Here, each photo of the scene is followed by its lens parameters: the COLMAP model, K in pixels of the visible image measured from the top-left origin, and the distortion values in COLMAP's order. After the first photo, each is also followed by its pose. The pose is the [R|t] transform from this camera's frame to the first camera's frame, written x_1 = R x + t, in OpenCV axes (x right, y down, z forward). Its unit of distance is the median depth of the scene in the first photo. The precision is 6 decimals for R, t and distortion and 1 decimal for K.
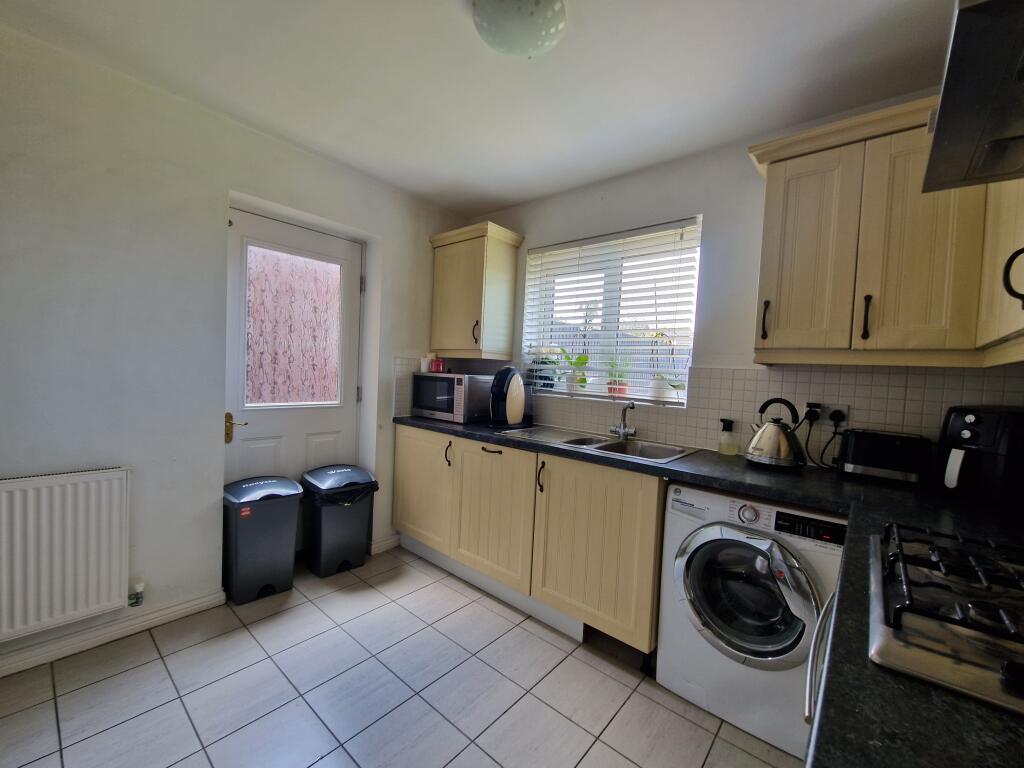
lens RADIAL K [[415.3, 0, 515.3], [0, 415.3, 387.7], [0, 0, 1]] dist [-0.000369, 0.000689]
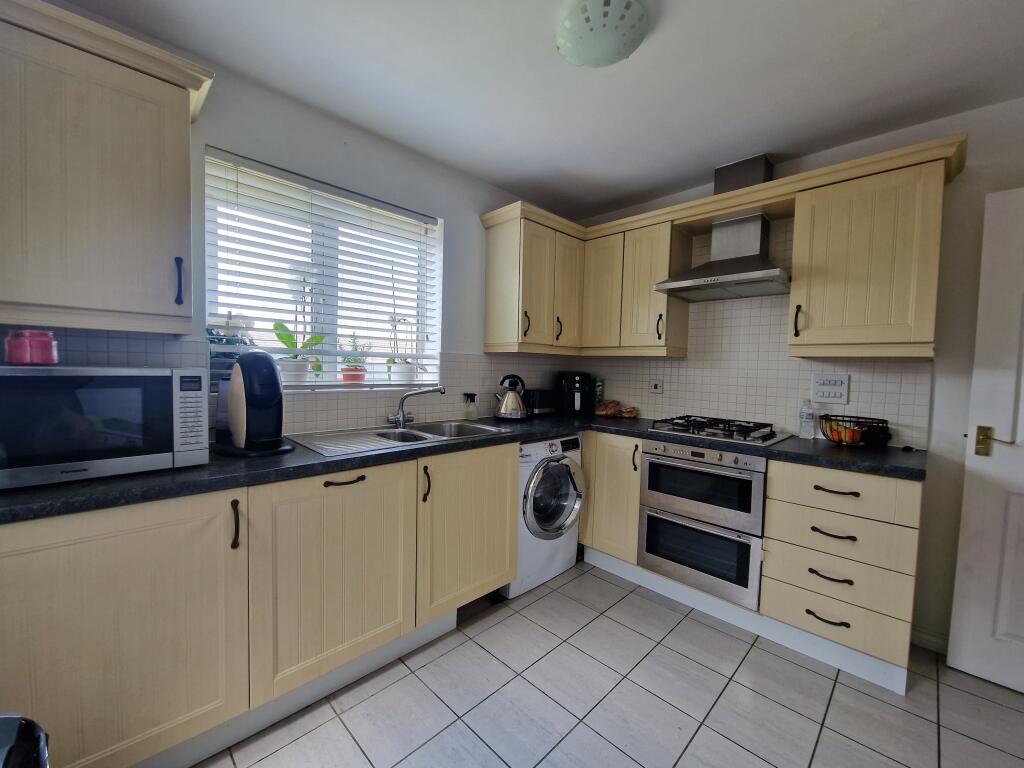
lens RADIAL K [[415.3, 0, 514.4], [0, 415.3, 383.7], [0, 0, 1]] dist [-0.000369, 0.000689]
pose [[0.085058, -0.089443, 0.992353, -0.719553], [0.015436, 0.995961, 0.088445, -0.062232], [-0.996256, 0.007795, 0.086095, 0.707145]]
